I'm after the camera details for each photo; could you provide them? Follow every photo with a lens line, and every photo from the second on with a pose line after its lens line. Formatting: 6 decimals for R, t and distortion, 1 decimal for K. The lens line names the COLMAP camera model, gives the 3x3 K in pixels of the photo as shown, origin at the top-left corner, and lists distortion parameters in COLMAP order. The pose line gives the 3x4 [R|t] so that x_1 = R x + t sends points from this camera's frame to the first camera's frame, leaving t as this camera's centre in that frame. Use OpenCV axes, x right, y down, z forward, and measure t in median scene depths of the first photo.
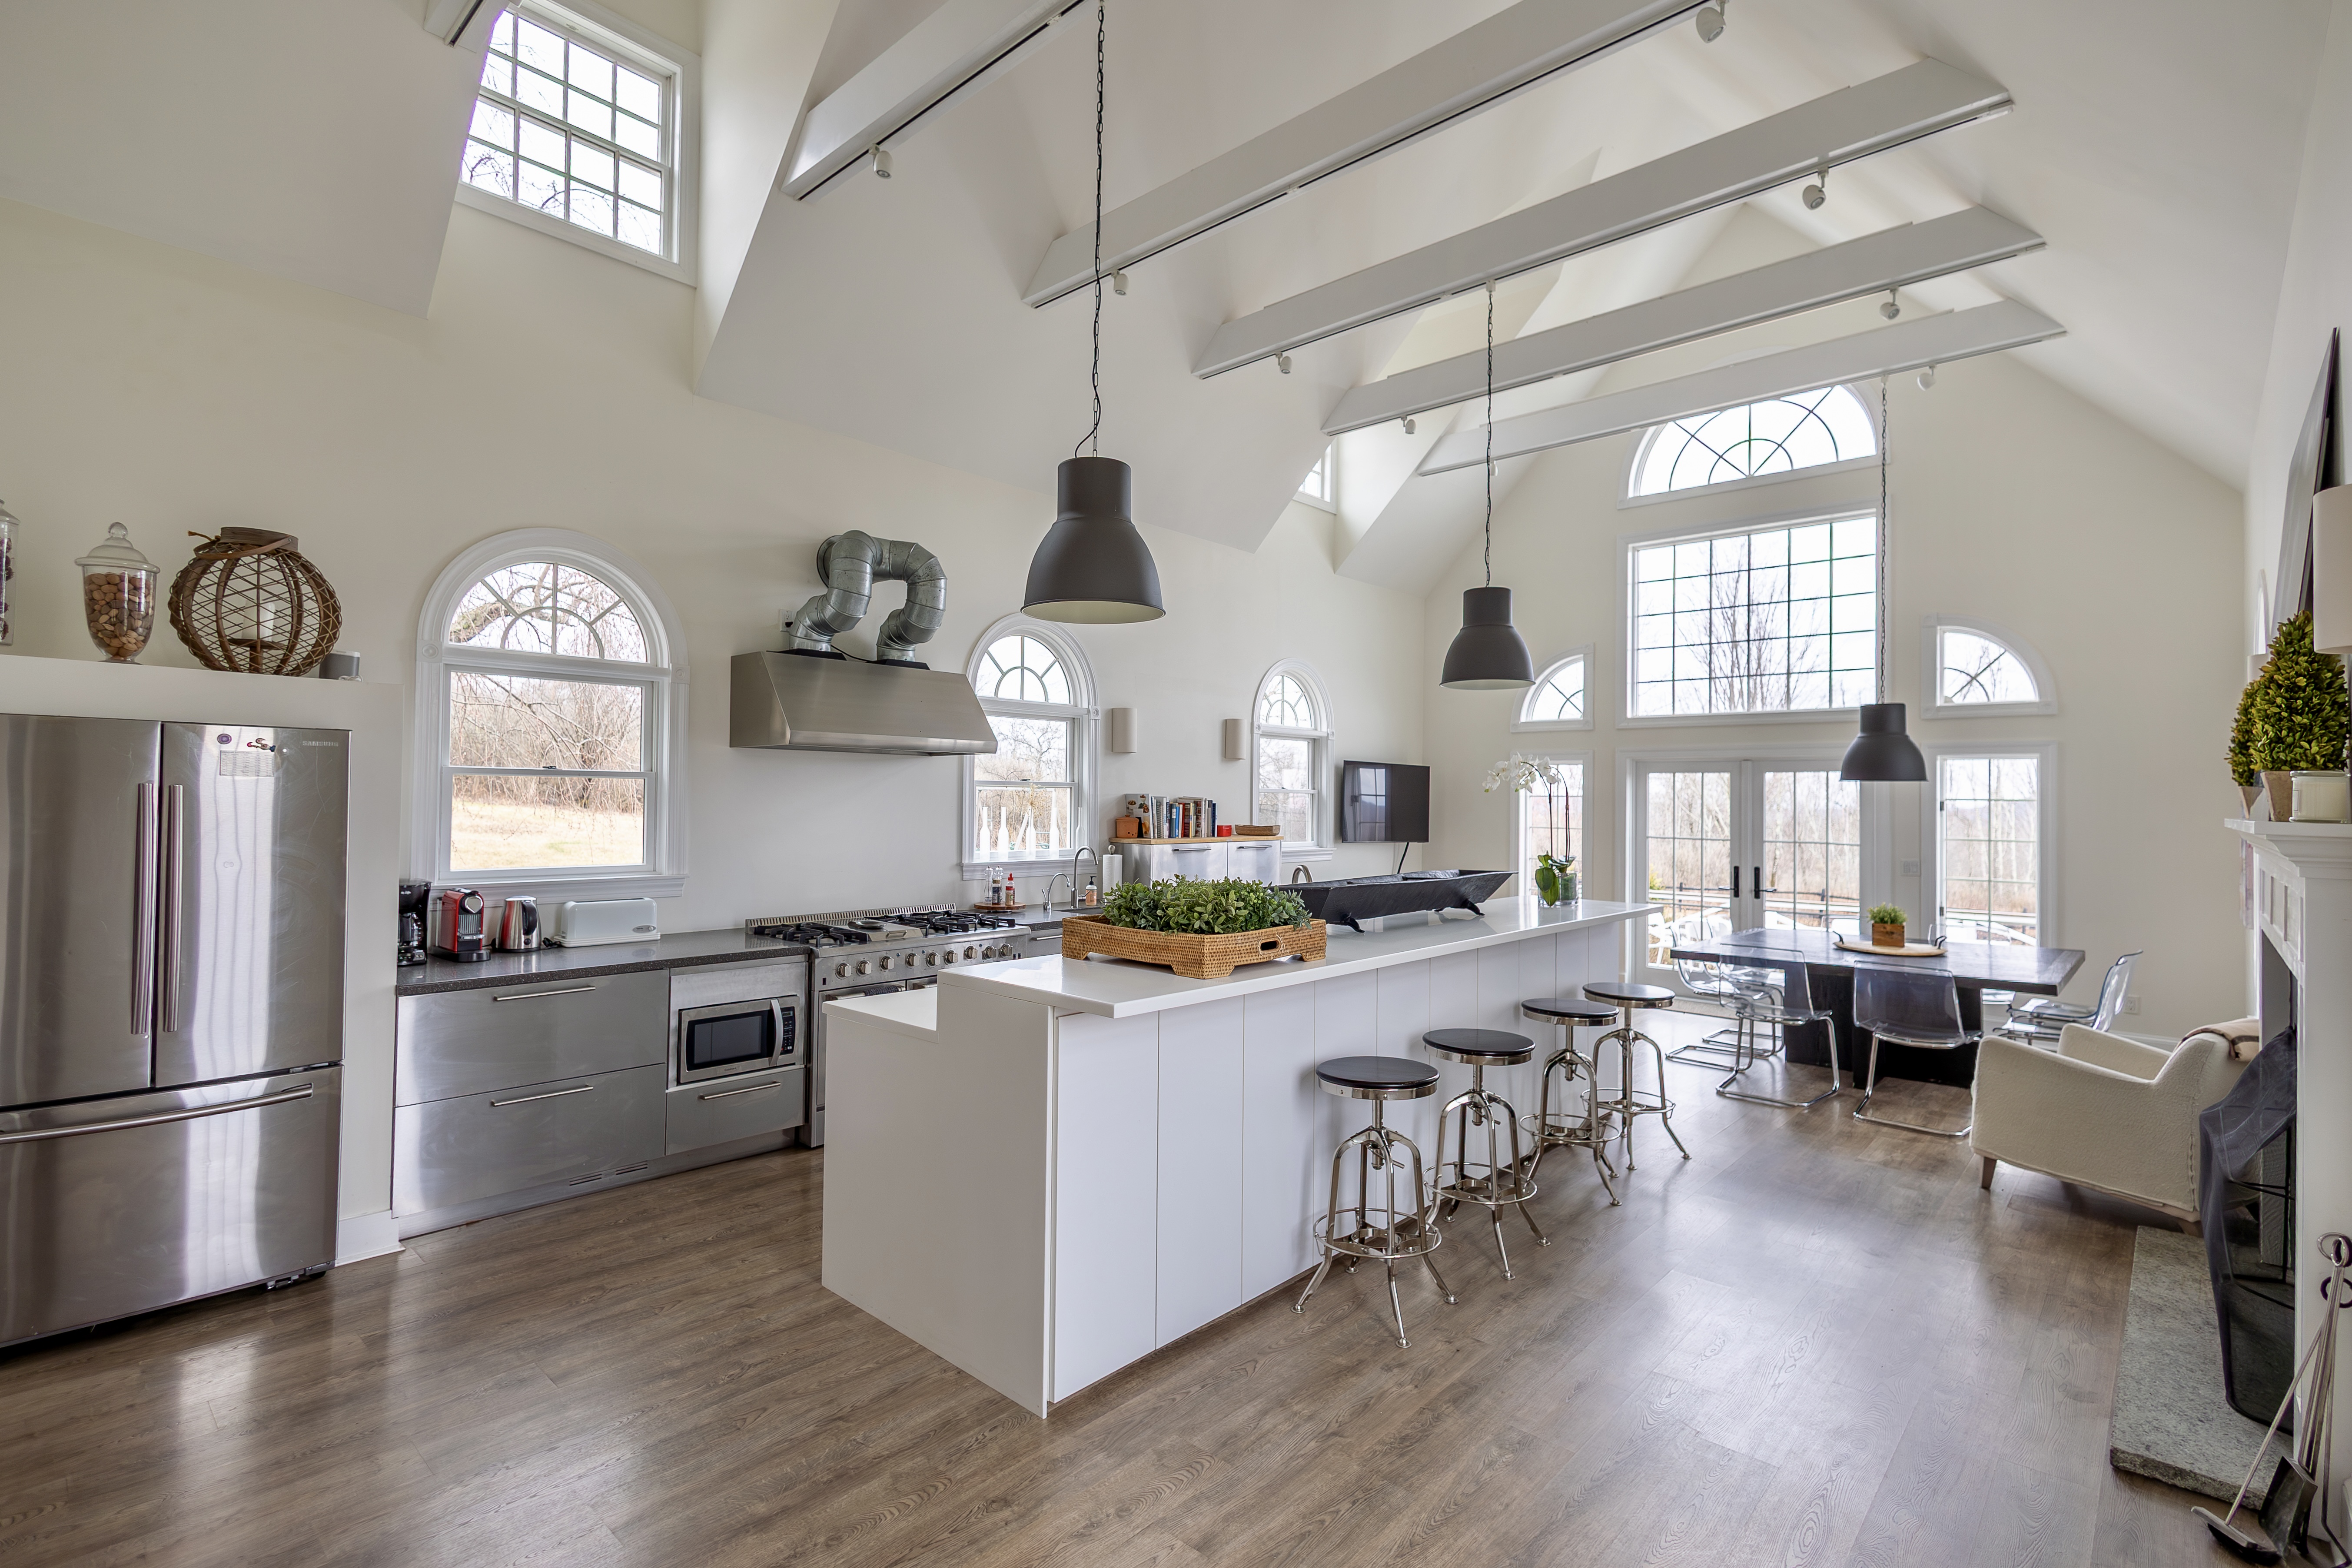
lens RADIAL K [[1083.8, 0, 1176.0], [0, 1083.8, 784.0], [0, 0, 1]] dist [0.002405, -0.009370]
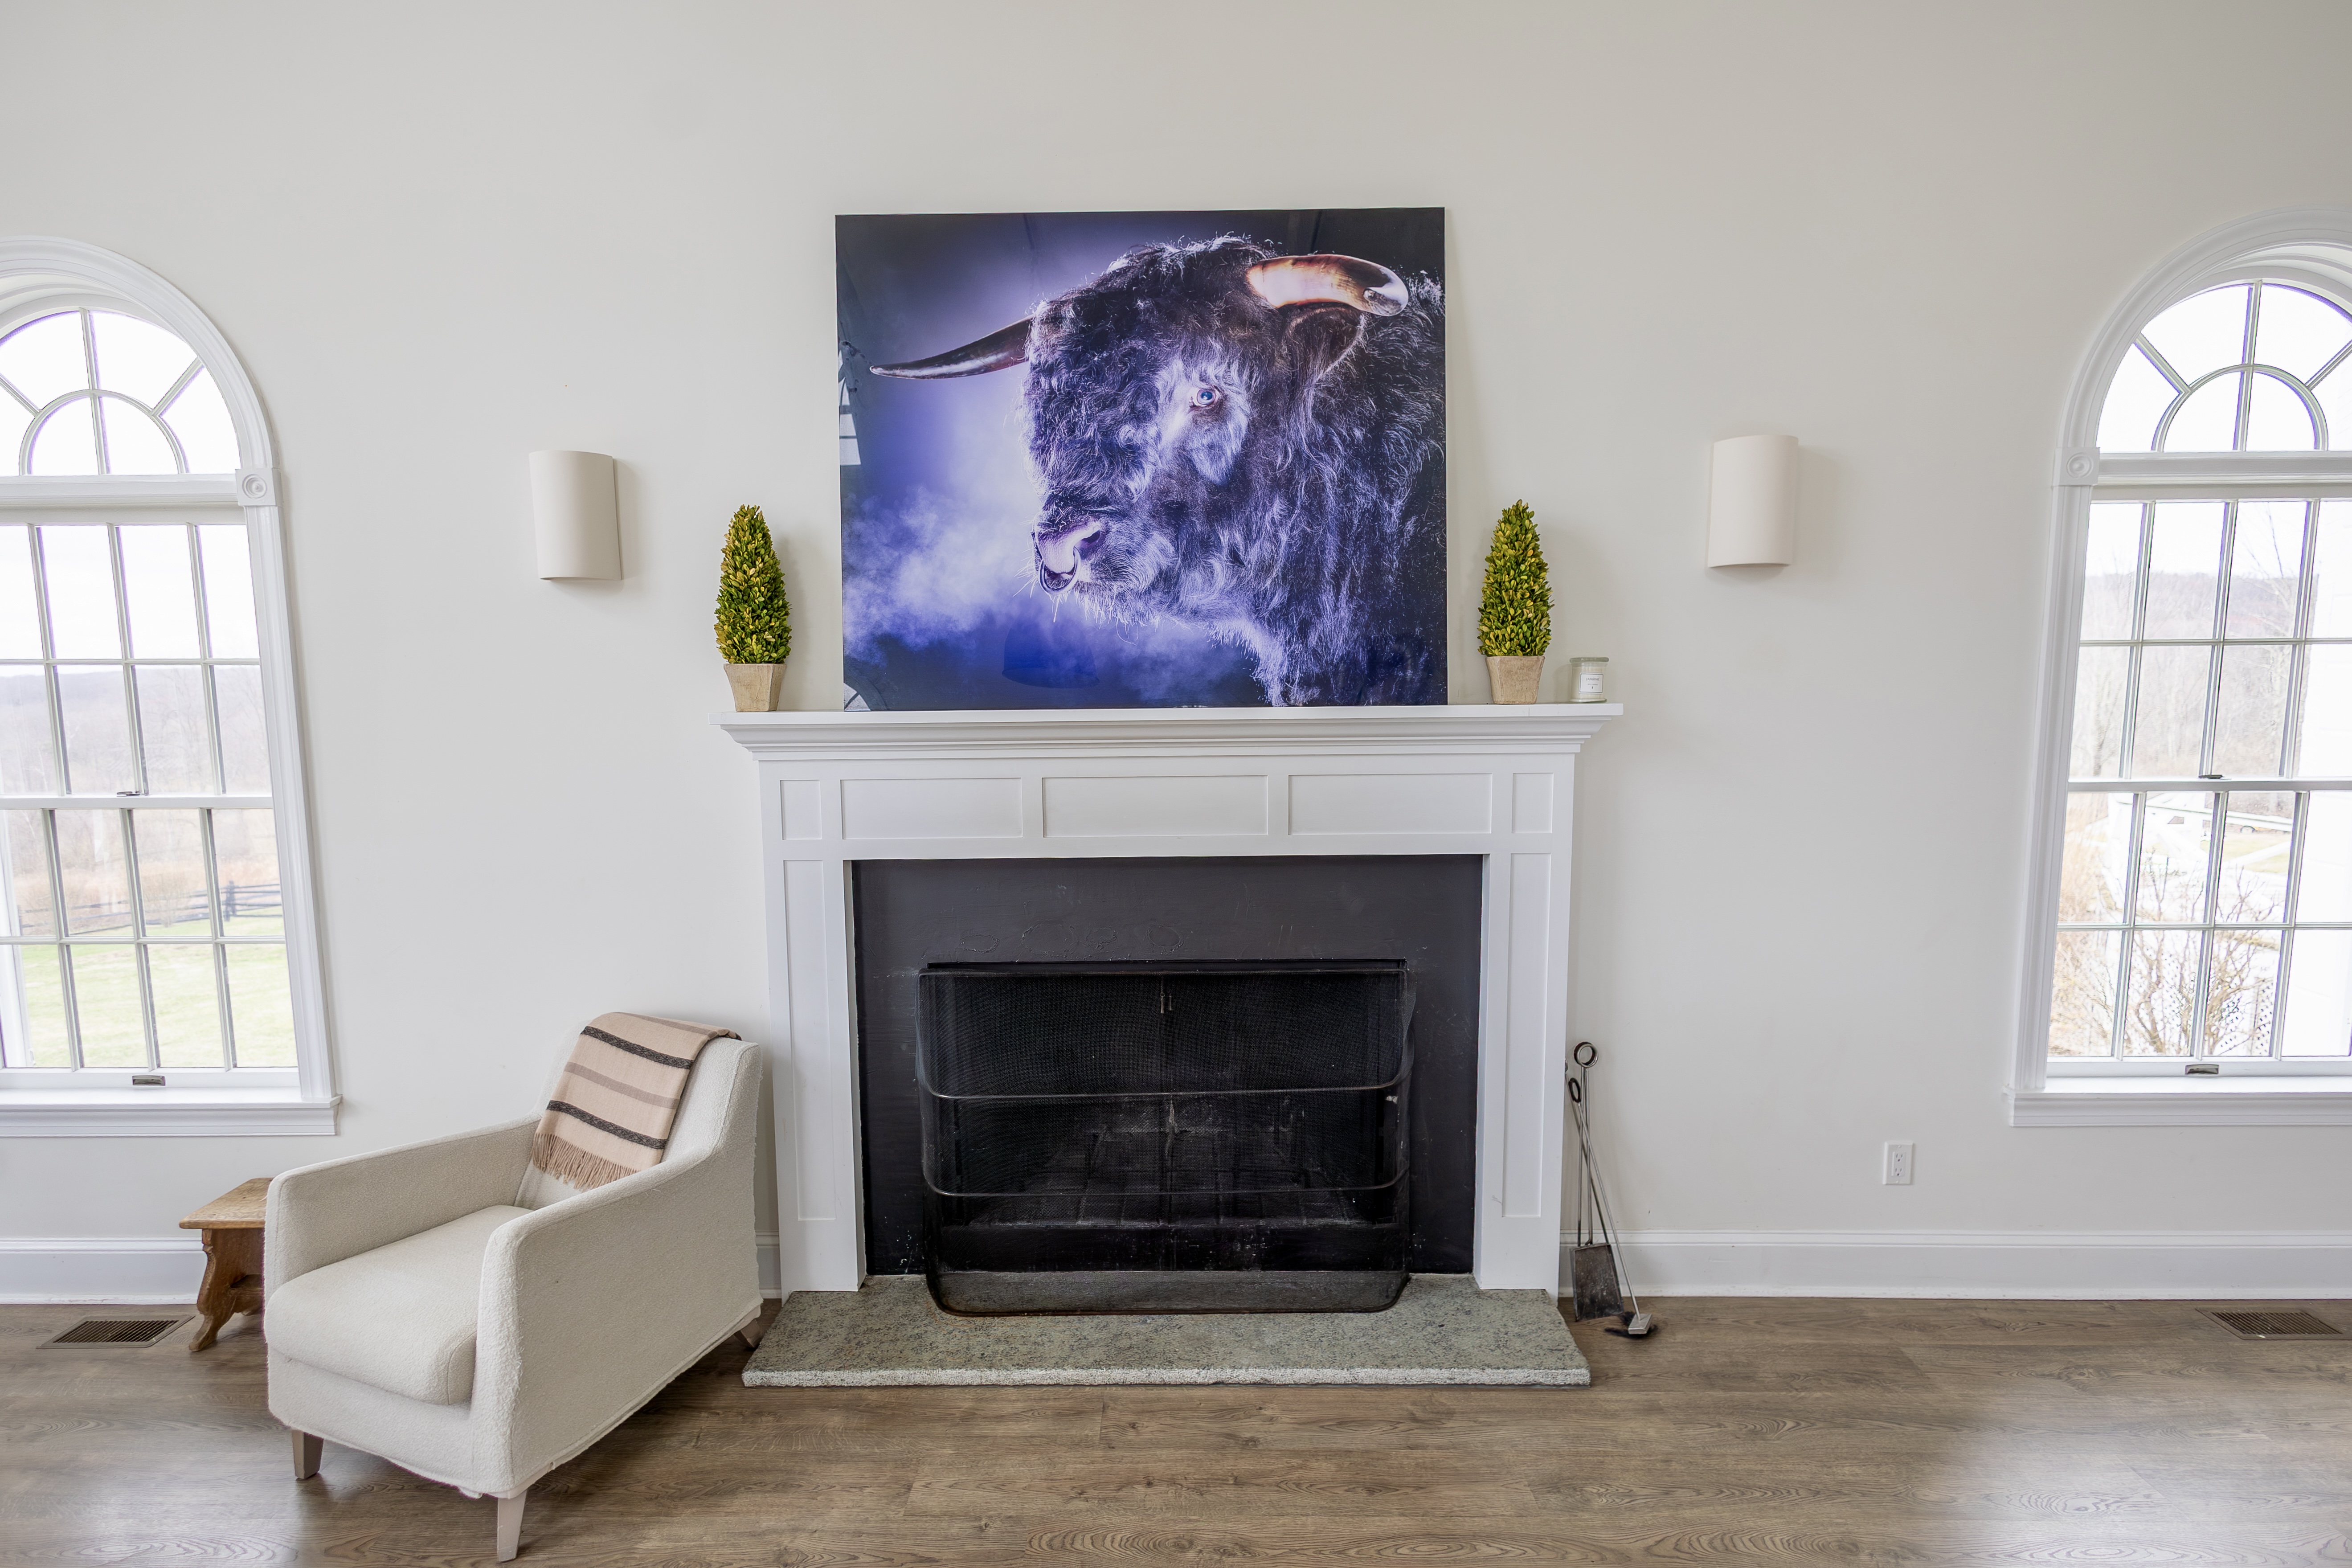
lens RADIAL K [[1042.0, 0, 1176.3], [0, 1042.0, 830.2], [0, 0, 1]] dist [0.000312, -0.000113]
pose [[-0.667607, -0.087873, 0.739310, 0.173467], [-0.009638, 0.993947, 0.109435, 0.017007], [-0.744452, 0.065934, -0.664413, 0.675049]]
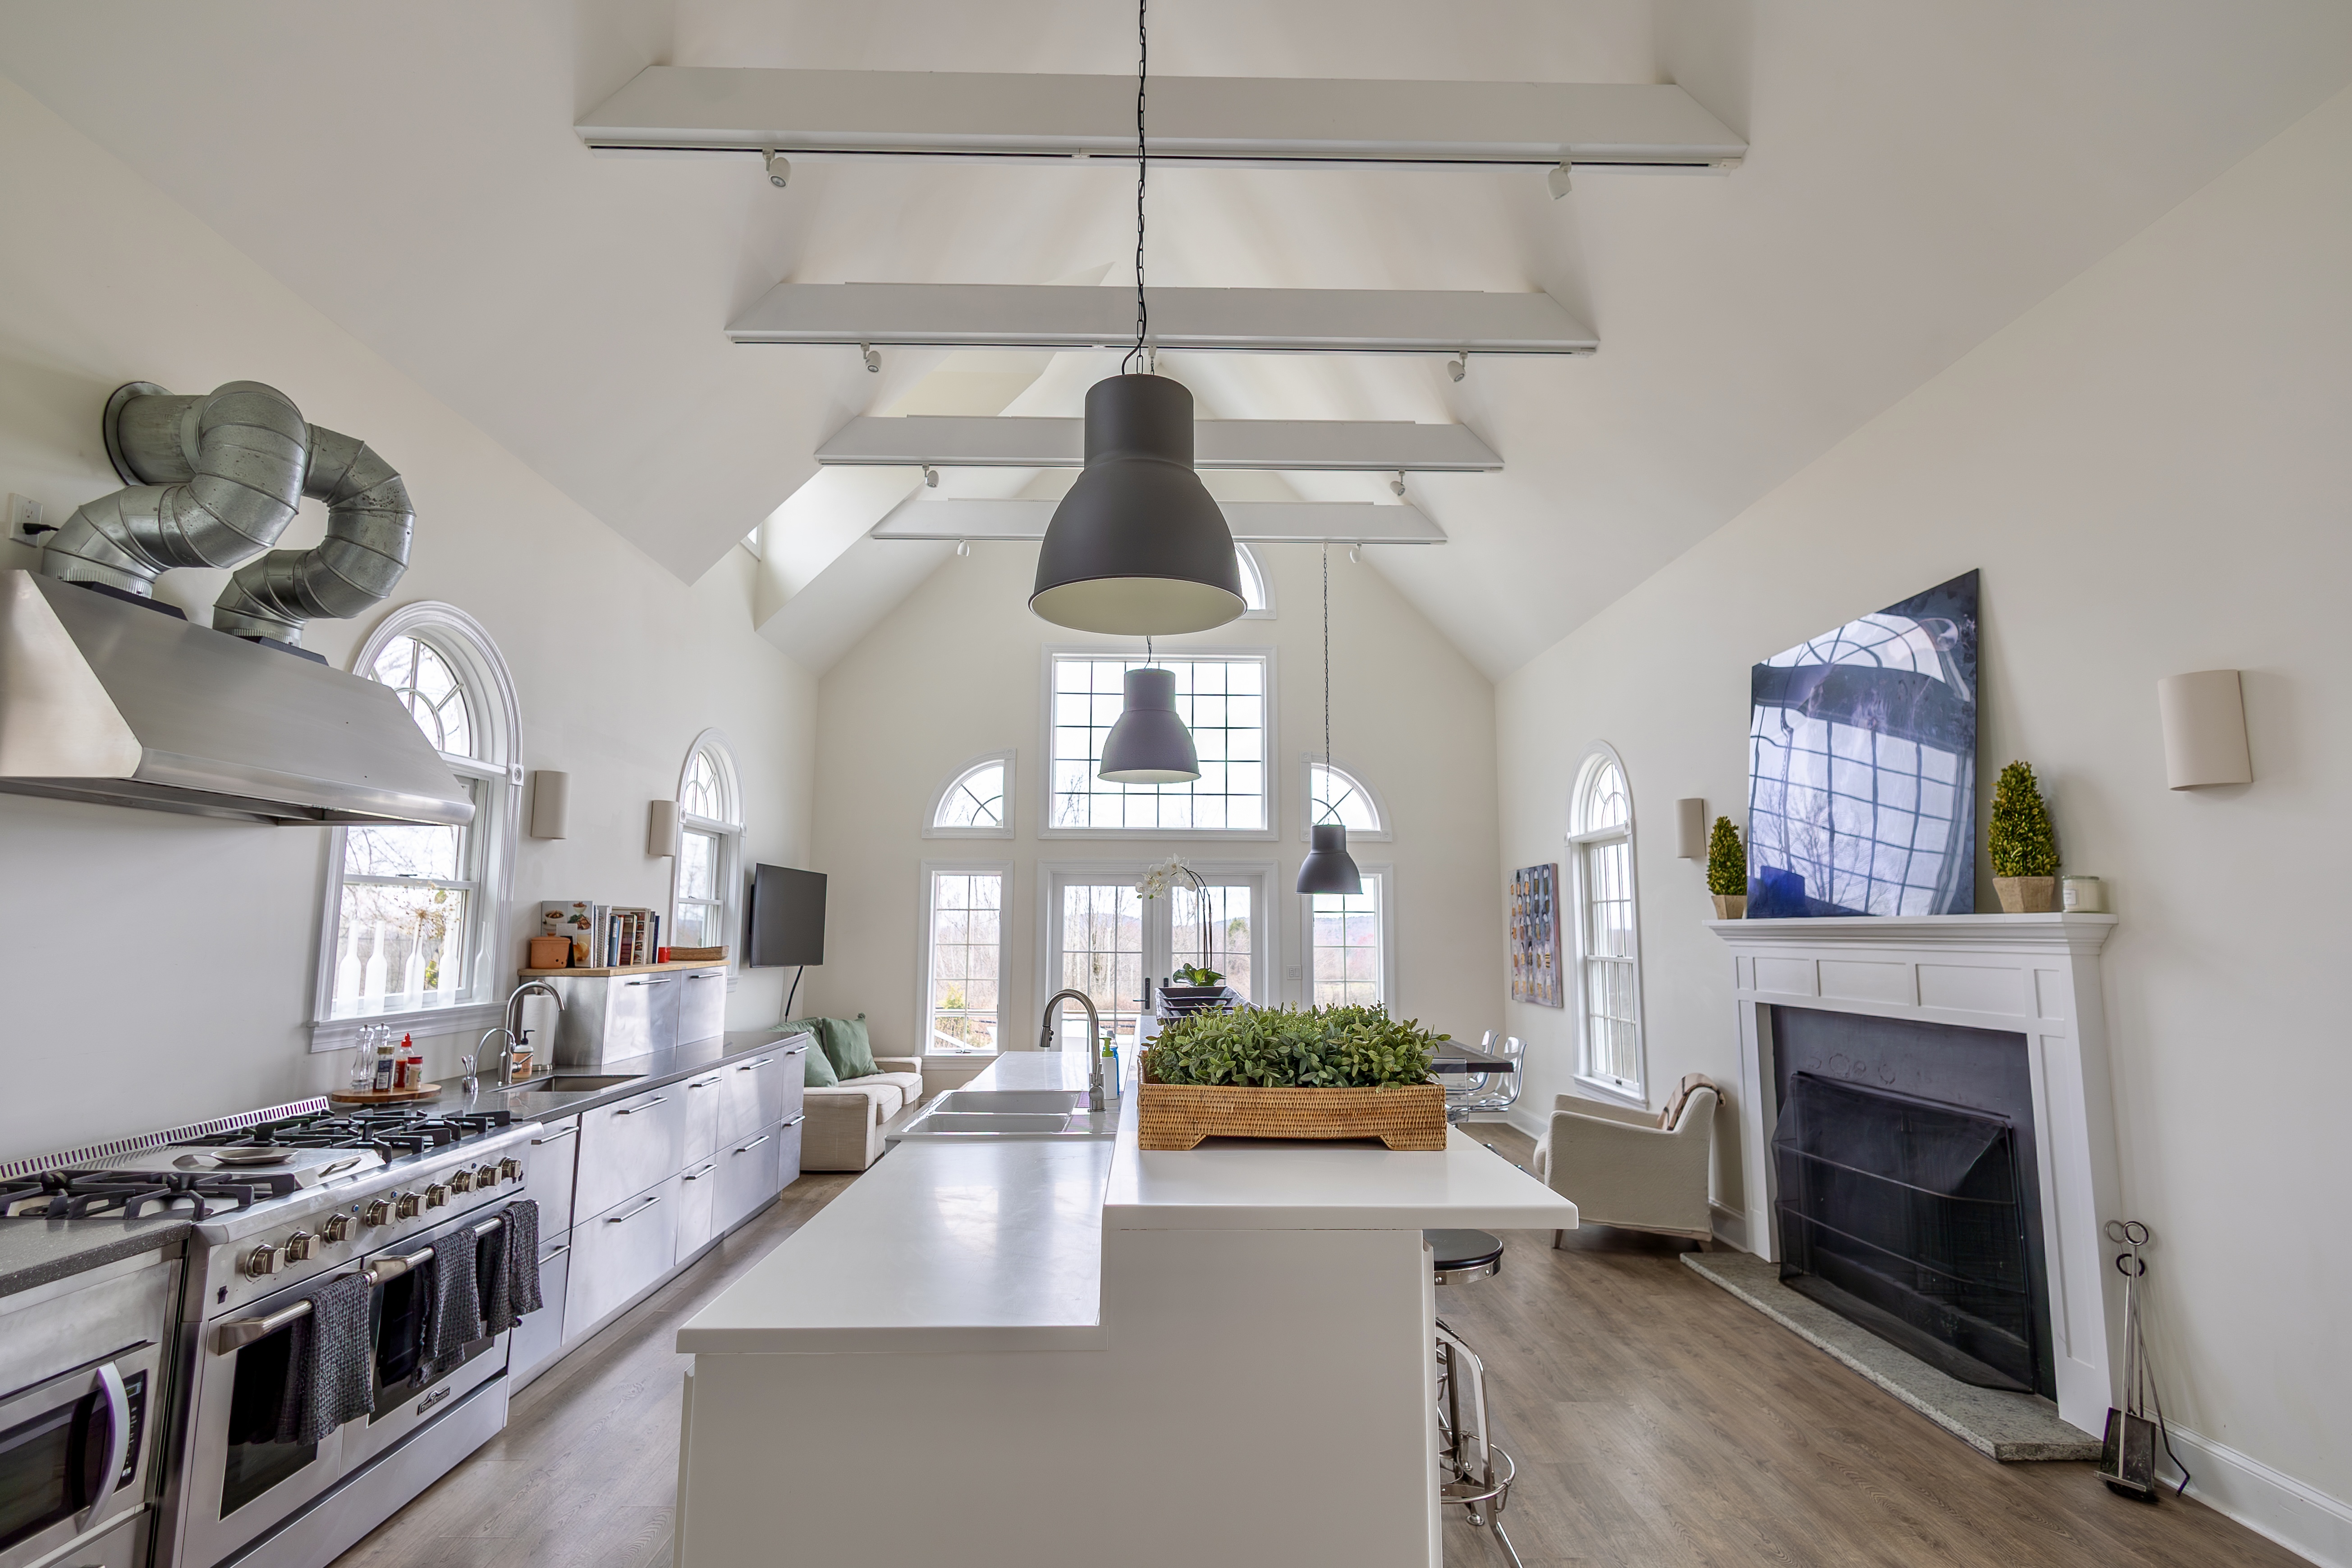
lens RADIAL K [[1128.2, 0, 1176.0], [0, 1128.2, 784.0], [0, 0, 1]] dist [0.001163, -0.000563]
pose [[0.723013, 0.079231, 0.686276, -0.255388], [-0.005774, 0.994060, -0.108682, 0.011238], [-0.690810, 0.074616, 0.719176, 0.243473]]
